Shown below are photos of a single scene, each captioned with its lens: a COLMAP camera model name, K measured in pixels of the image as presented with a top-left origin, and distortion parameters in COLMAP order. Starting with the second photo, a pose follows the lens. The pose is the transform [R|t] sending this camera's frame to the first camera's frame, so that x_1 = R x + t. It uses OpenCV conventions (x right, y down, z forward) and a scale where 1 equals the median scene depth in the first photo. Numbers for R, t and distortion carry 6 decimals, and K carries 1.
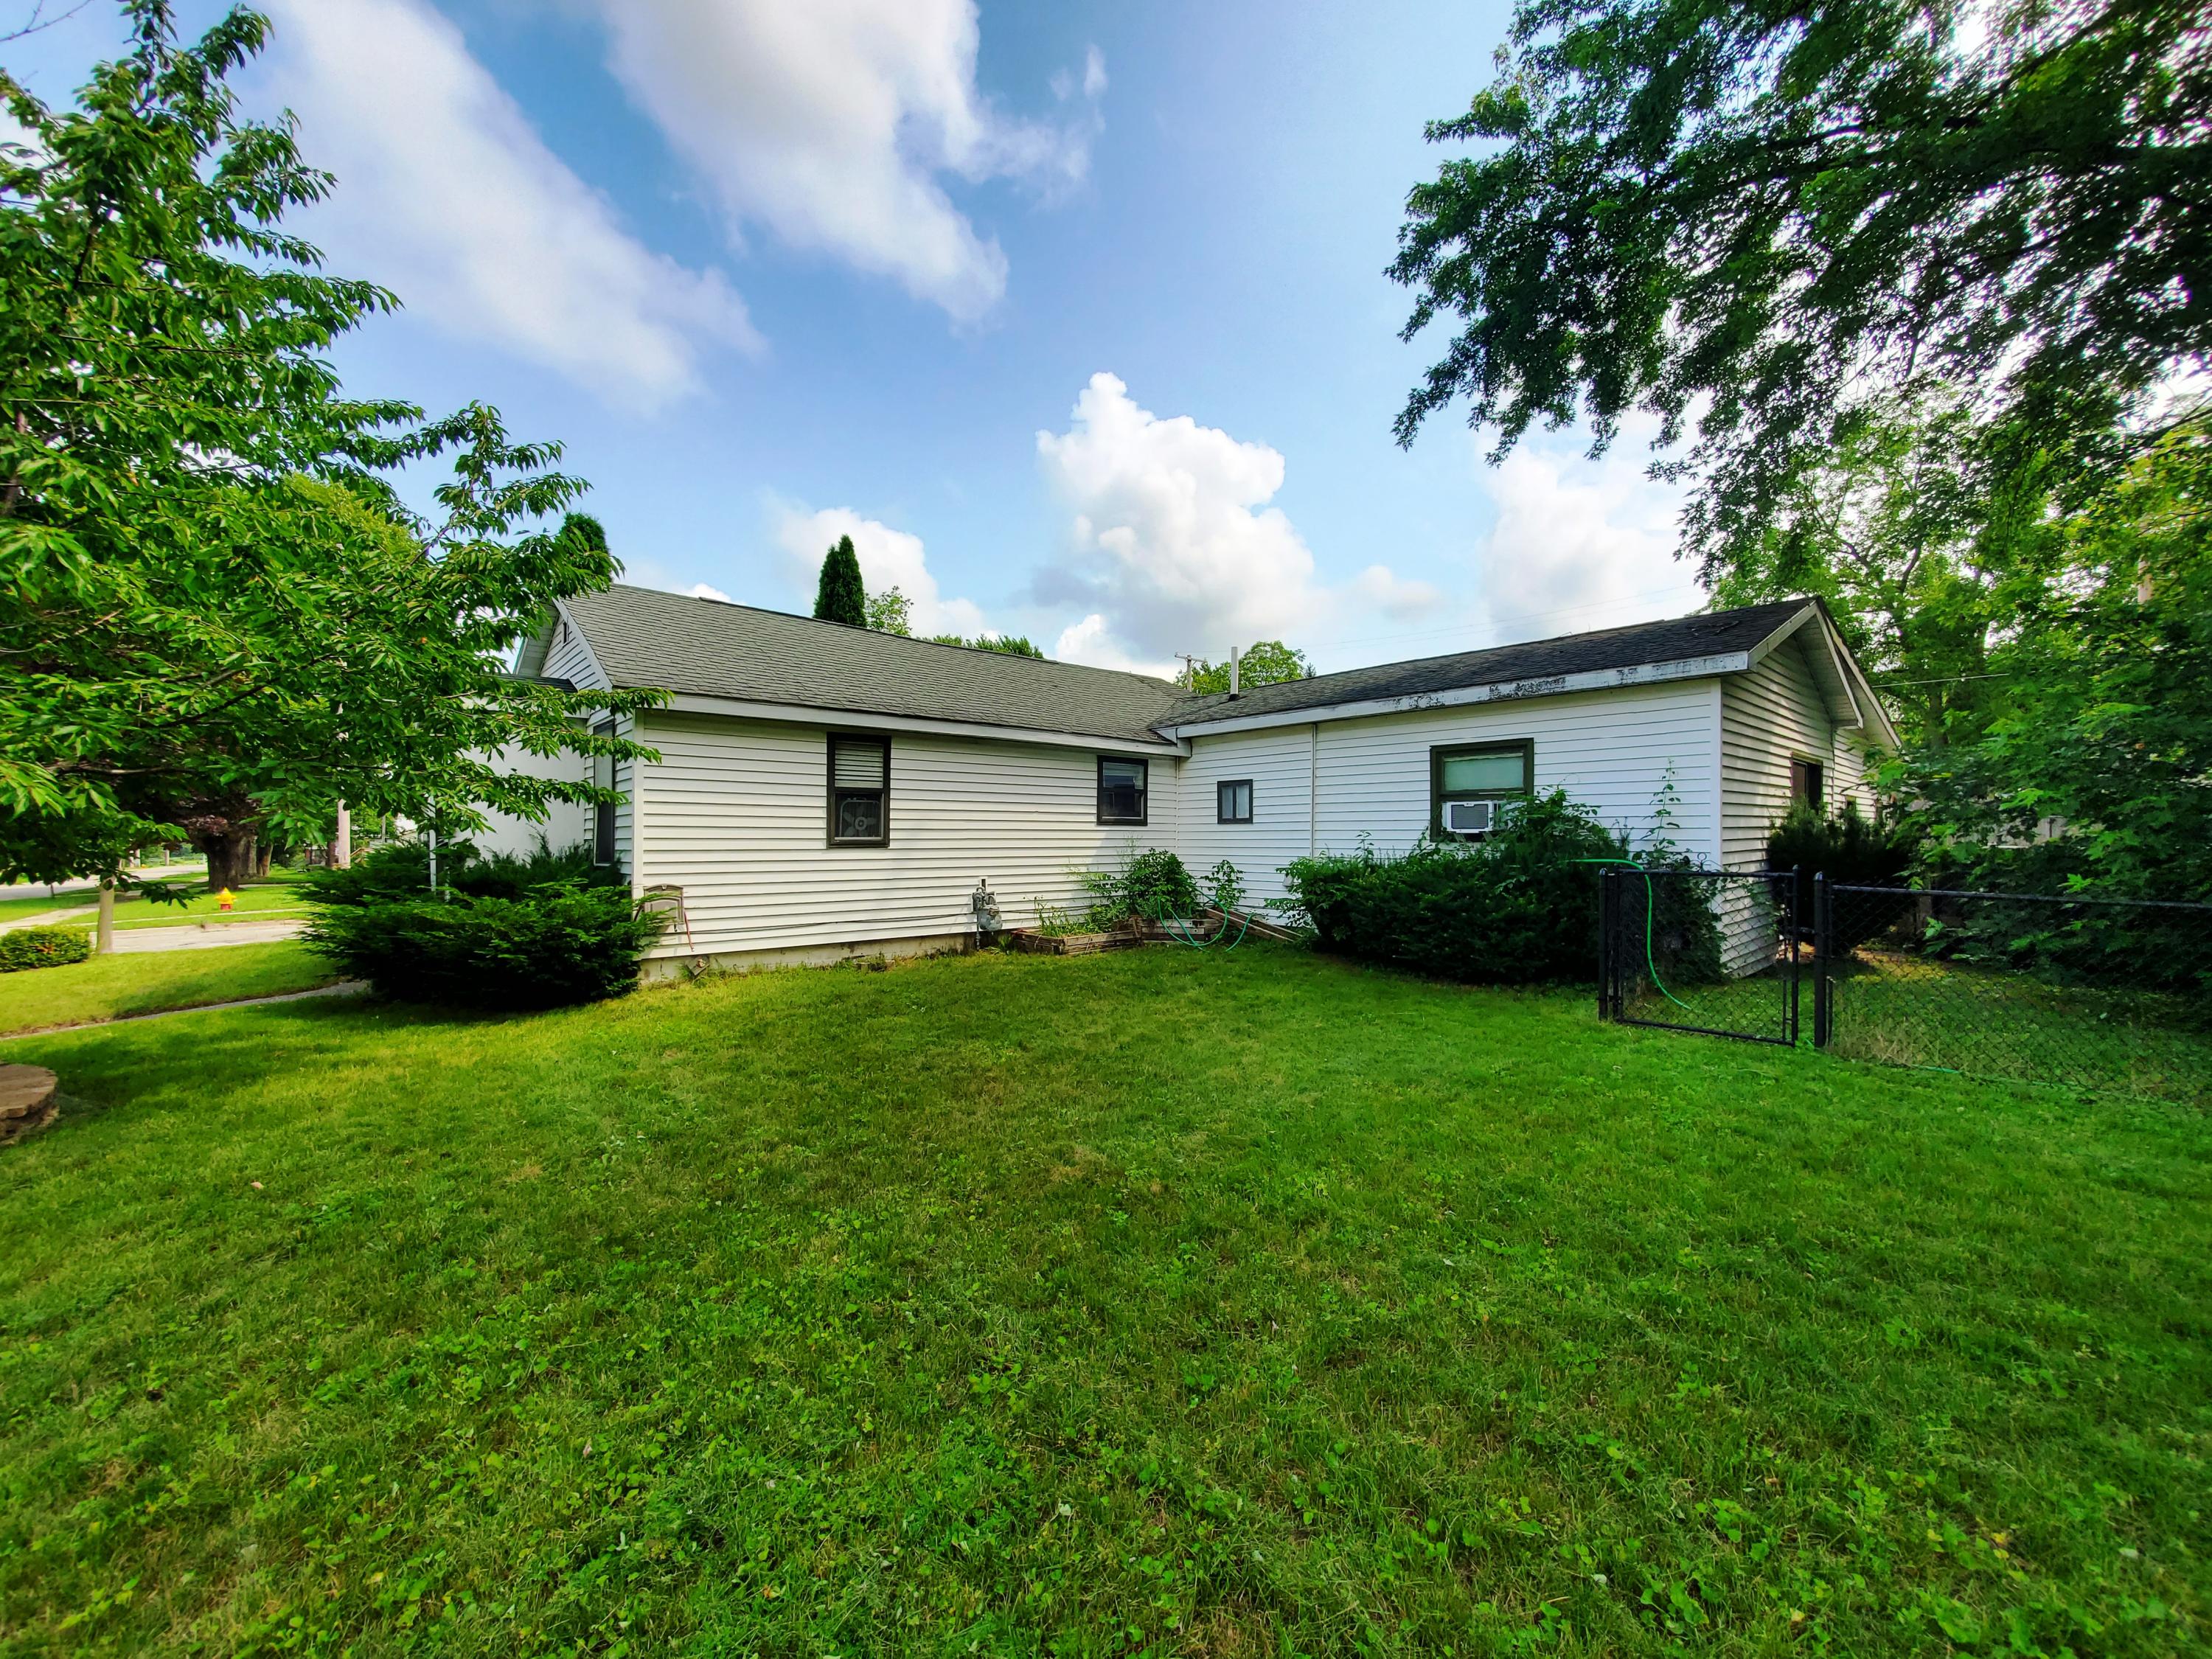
lens RADIAL K [[863.9, 0, 1101.2], [0, 863.9, 831.5], [0, 0, 1]] dist [0.000671, -0.001310]
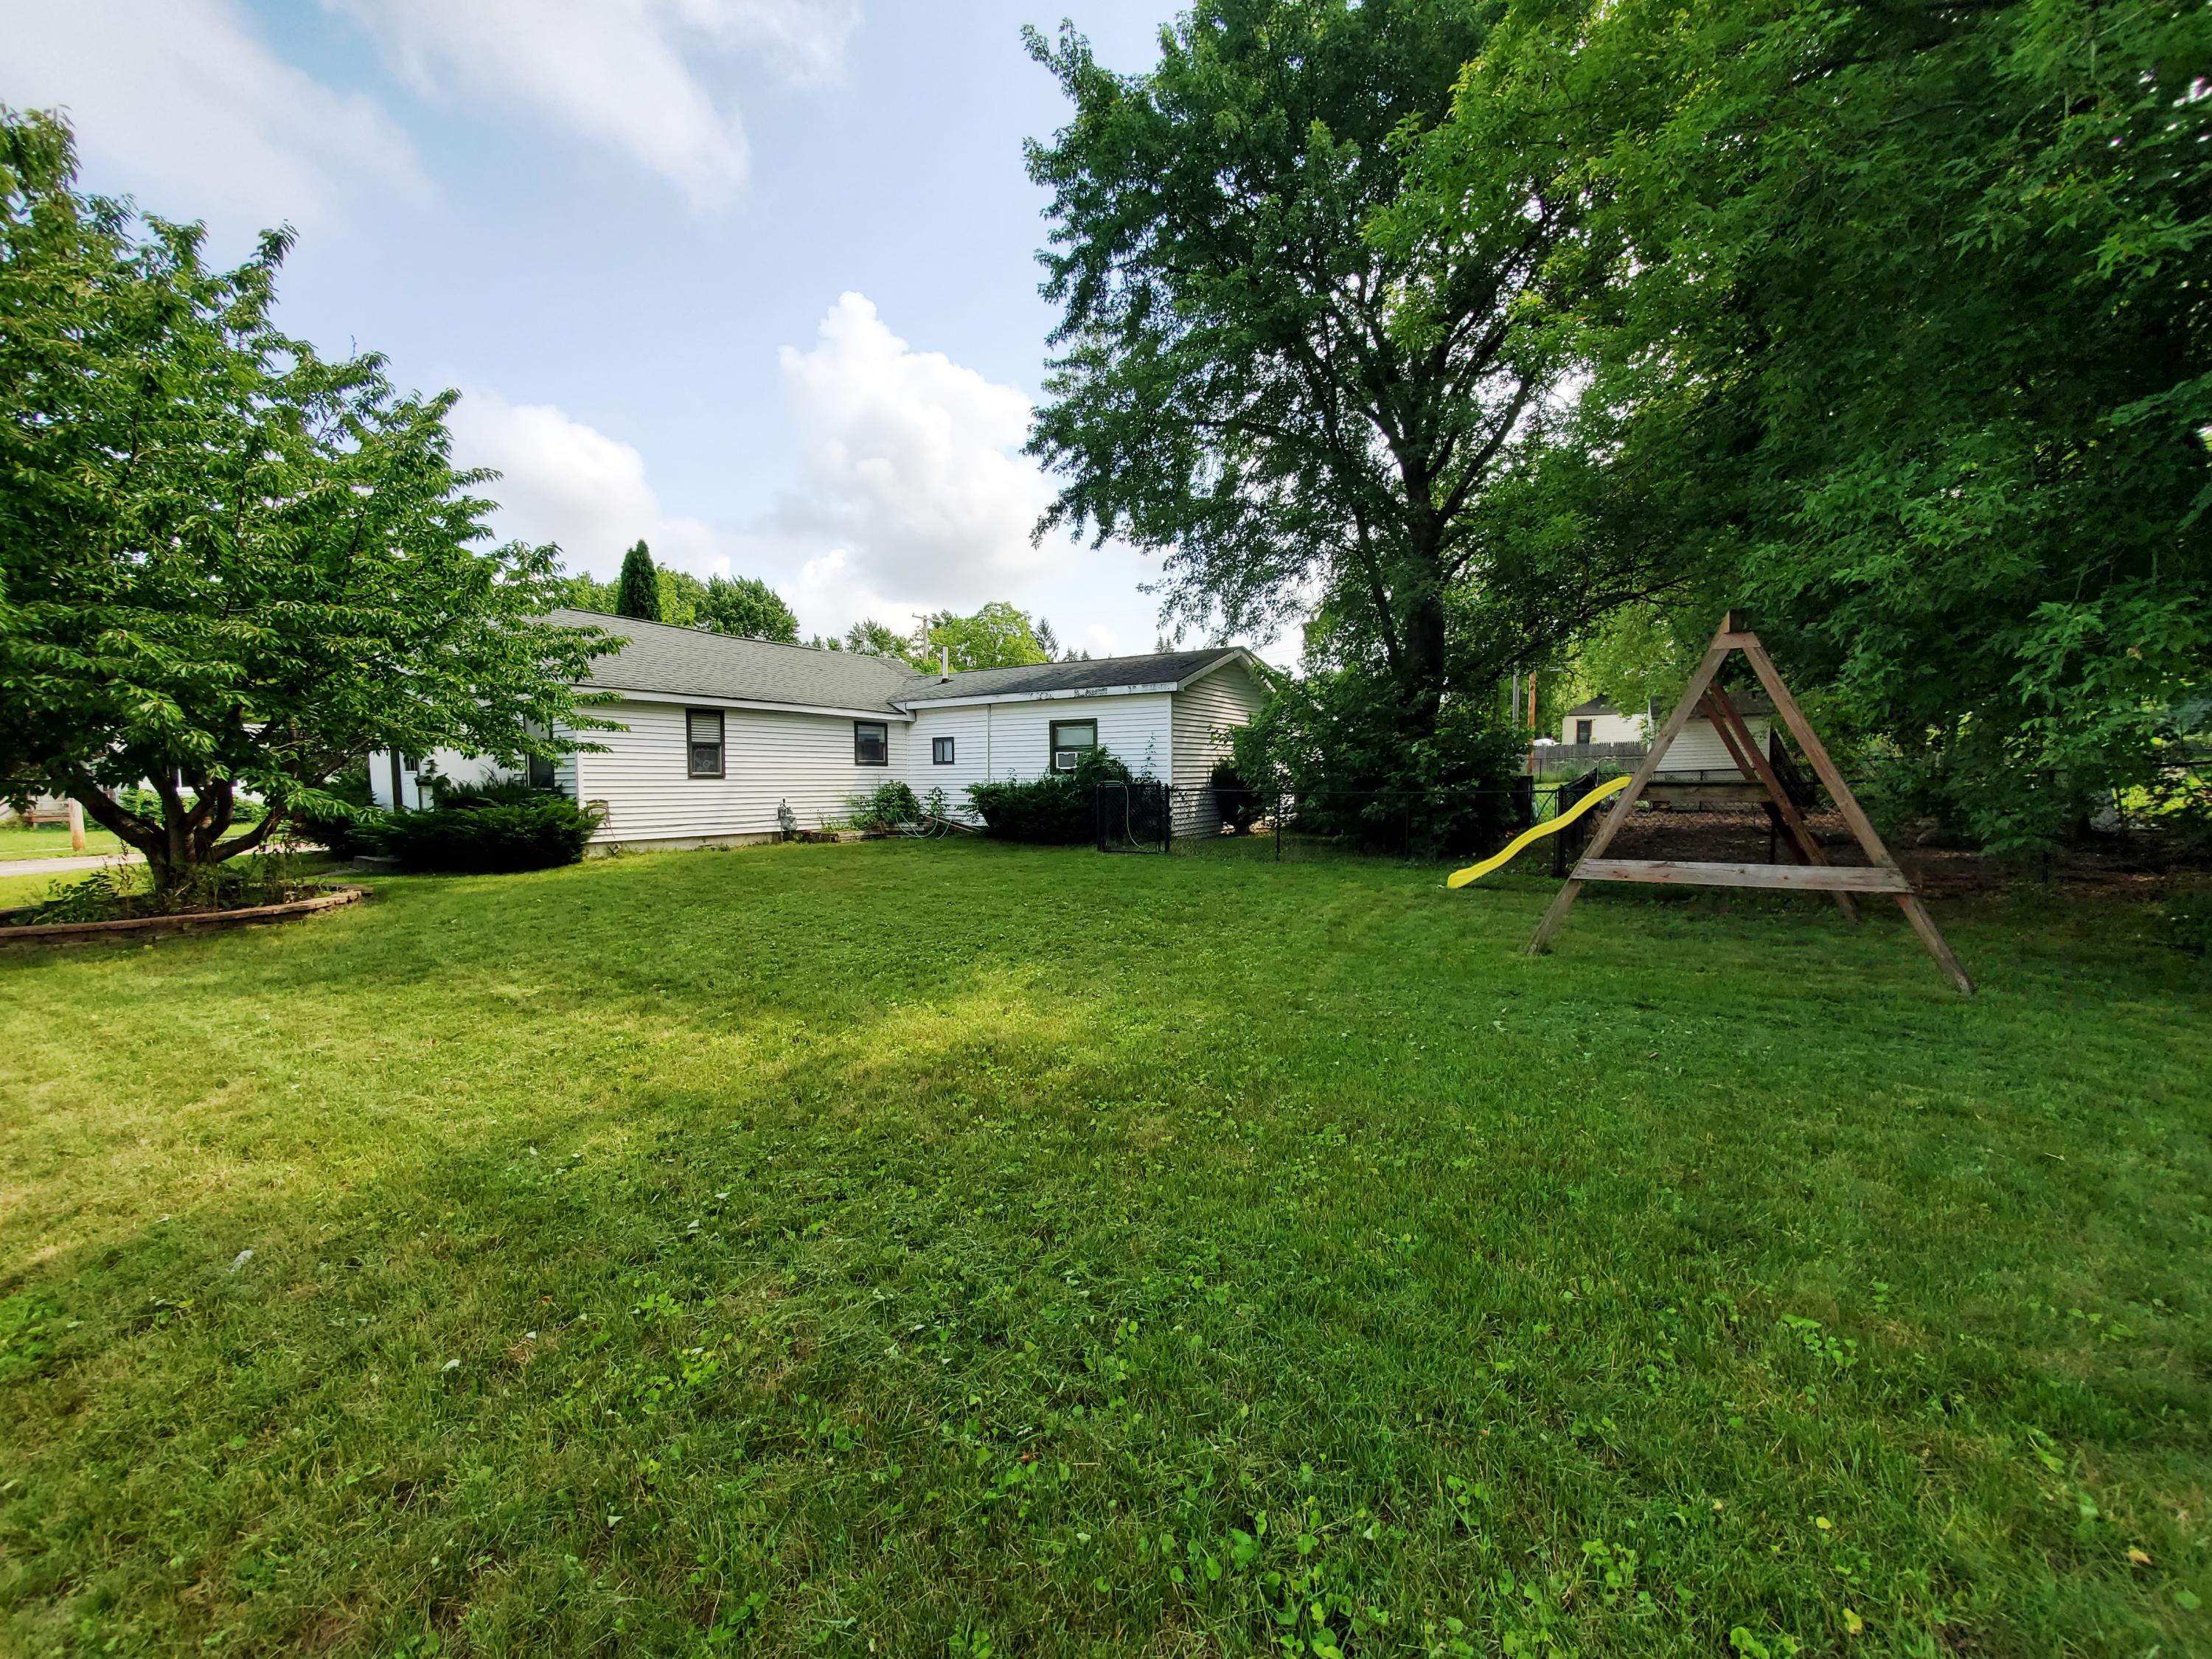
lens RADIAL K [[863.9, 0, 1085.2], [0, 863.9, 814.5], [0, 0, 1]] dist [0.000671, -0.001310]
pose [[0.967139, -0.014930, 0.253808, -0.002260], [0.002597, 0.998802, 0.048857, 0.007923], [-0.254234, -0.046593, 0.966020, -0.740917]]
